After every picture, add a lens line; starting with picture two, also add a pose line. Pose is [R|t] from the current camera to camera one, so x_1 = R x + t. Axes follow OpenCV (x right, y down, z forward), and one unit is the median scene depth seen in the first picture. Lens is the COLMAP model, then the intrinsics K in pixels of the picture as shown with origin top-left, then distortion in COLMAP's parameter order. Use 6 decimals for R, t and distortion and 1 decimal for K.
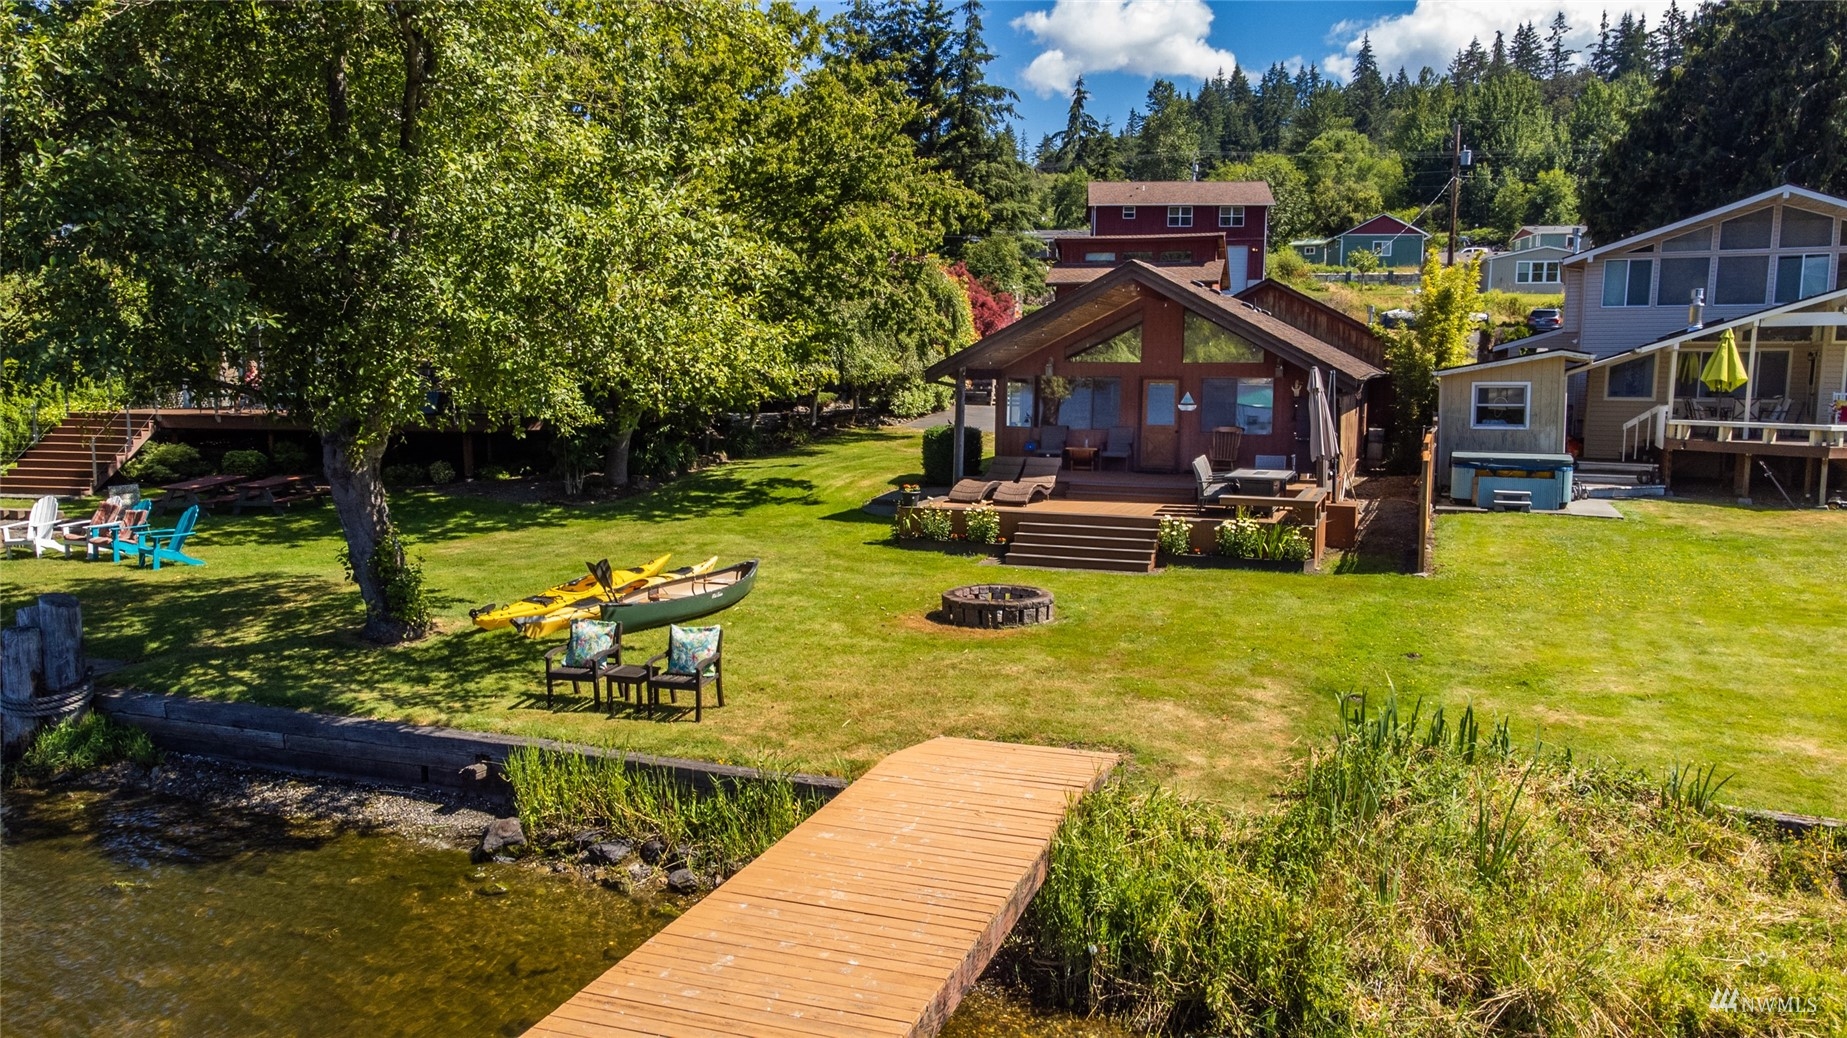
lens RADIAL K [[1343.1, 0, 923.5], [0, 1343.1, 519.0], [0, 0, 1]] dist [0.002452, 0.004718]
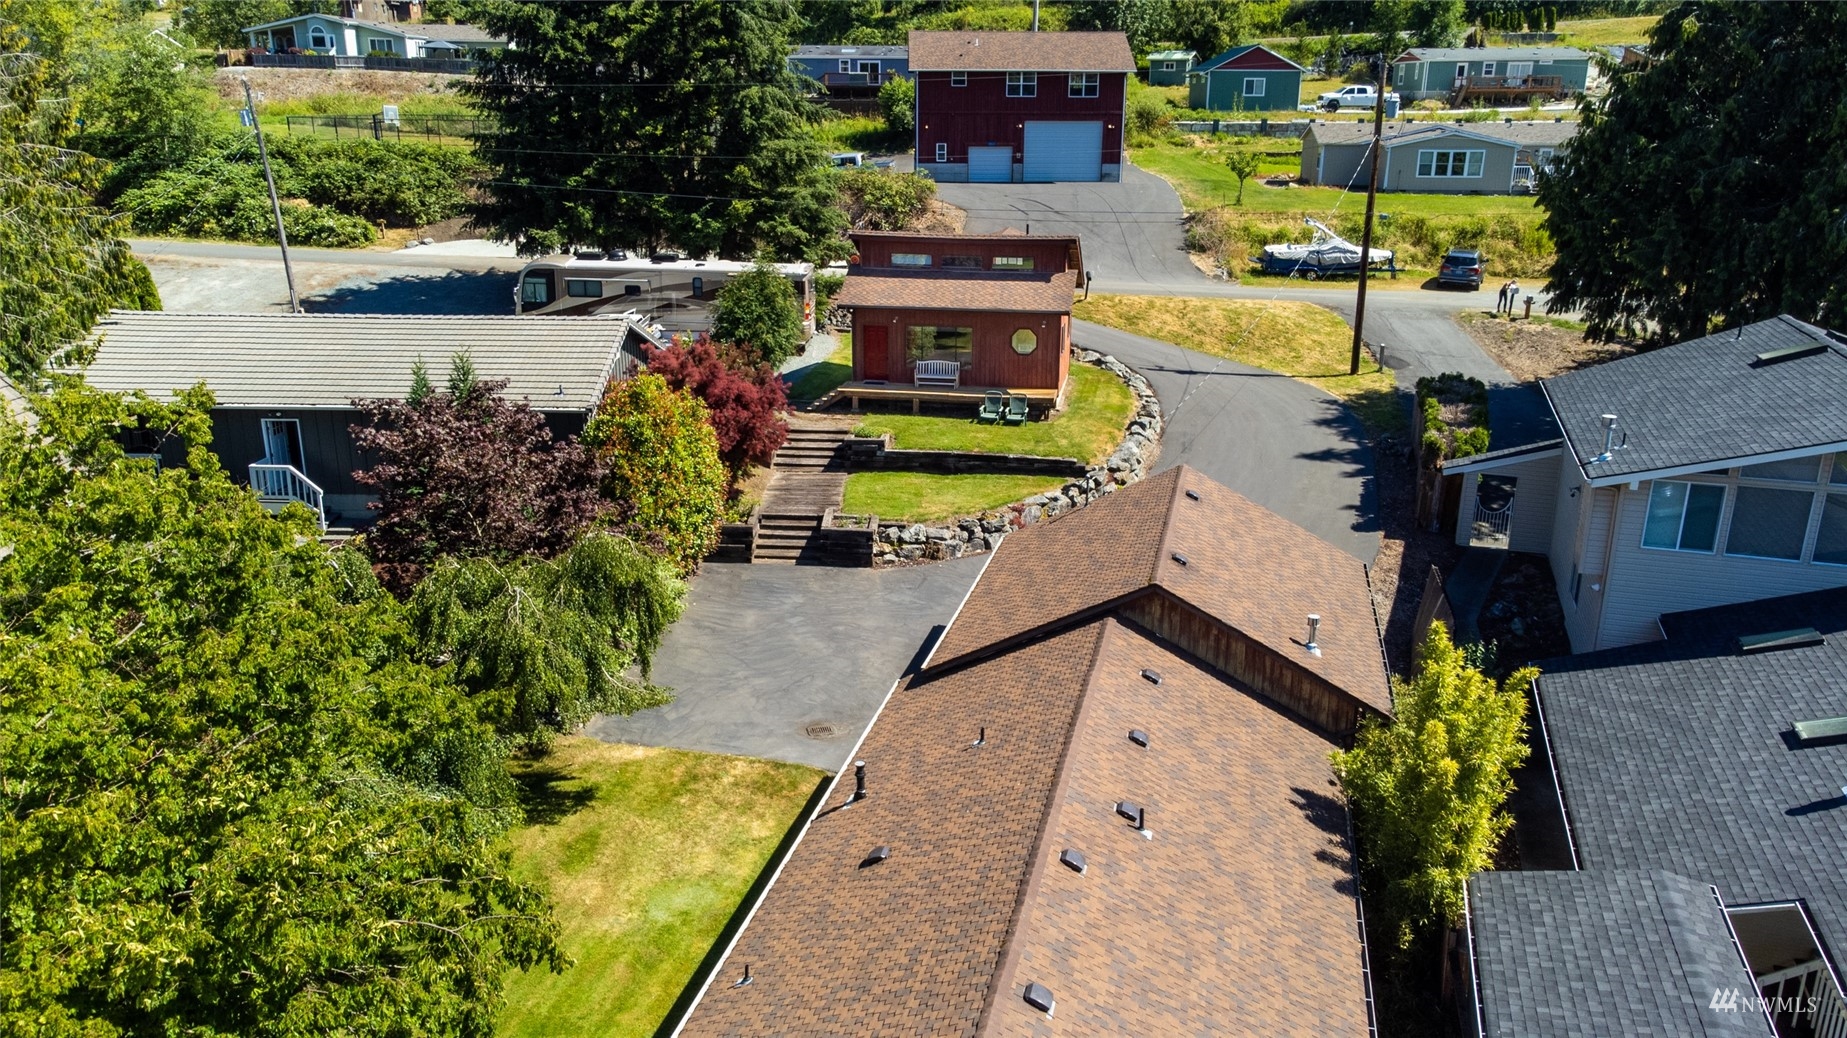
lens RADIAL K [[1343.1, 0, 923.5], [0, 1343.1, 519.0], [0, 0, 1]] dist [0.002452, 0.004718]
pose [[0.993342, -0.042066, 0.107248, 0.034938], [0.020118, 0.979986, 0.198050, -0.131346], [-0.113433, -0.194573, 0.974307, 0.168160]]
